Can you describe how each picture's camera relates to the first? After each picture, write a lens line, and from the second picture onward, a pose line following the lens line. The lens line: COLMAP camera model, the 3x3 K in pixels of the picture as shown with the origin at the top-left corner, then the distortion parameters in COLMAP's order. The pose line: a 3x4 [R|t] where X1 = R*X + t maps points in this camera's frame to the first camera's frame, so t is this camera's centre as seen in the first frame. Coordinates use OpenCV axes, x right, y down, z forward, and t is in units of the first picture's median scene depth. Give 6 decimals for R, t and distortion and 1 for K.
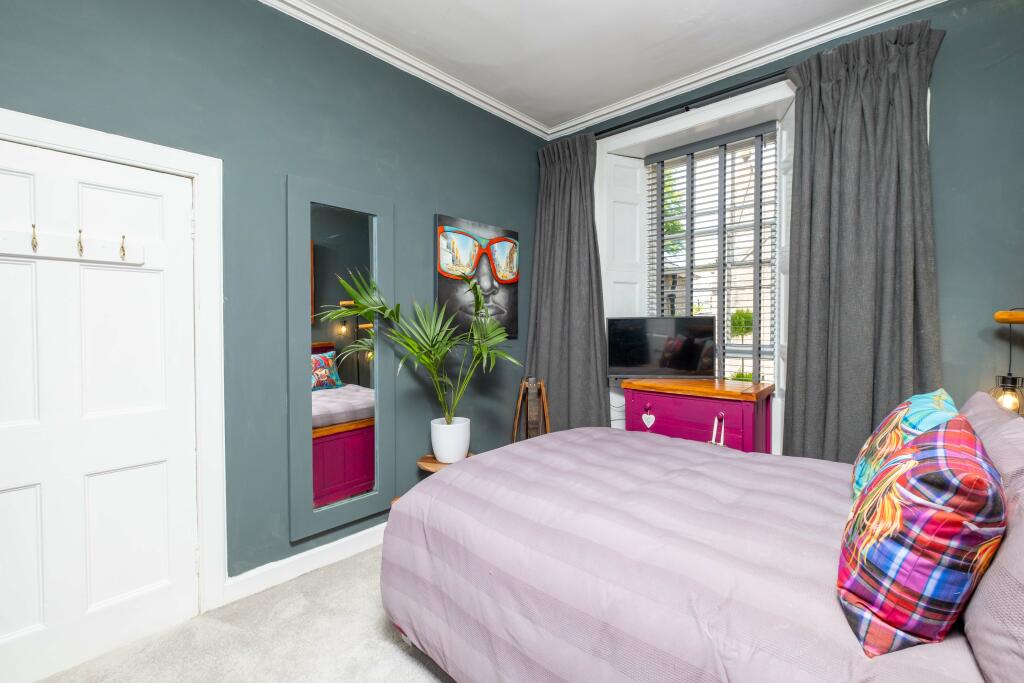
lens RADIAL K [[462.6, 0, 513.4], [0, 462.6, 332.8], [0, 0, 1]] dist [0.009454, 0.000125]
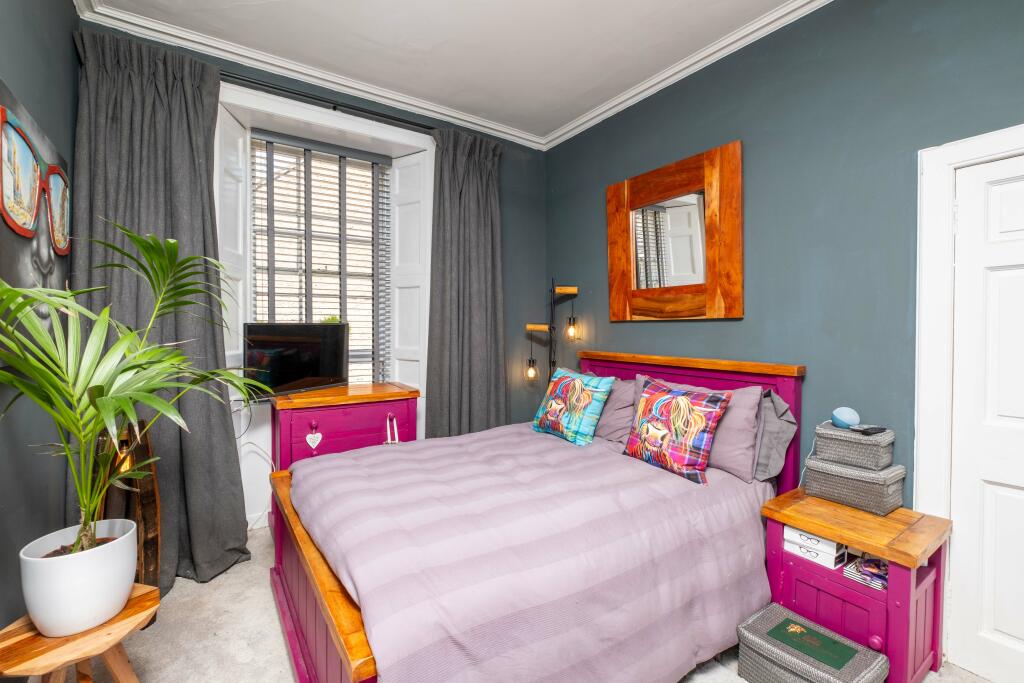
lens RADIAL K [[448.5, 0, 511.9], [0, 448.5, 336.7], [0, 0, 1]] dist [0.001229, -0.000086]
pose [[0.235896, -0.014406, 0.971671, -0.428961], [0.015850, 0.999814, 0.010975, -0.011473], [-0.971649, 0.012812, 0.236081, 0.407733]]
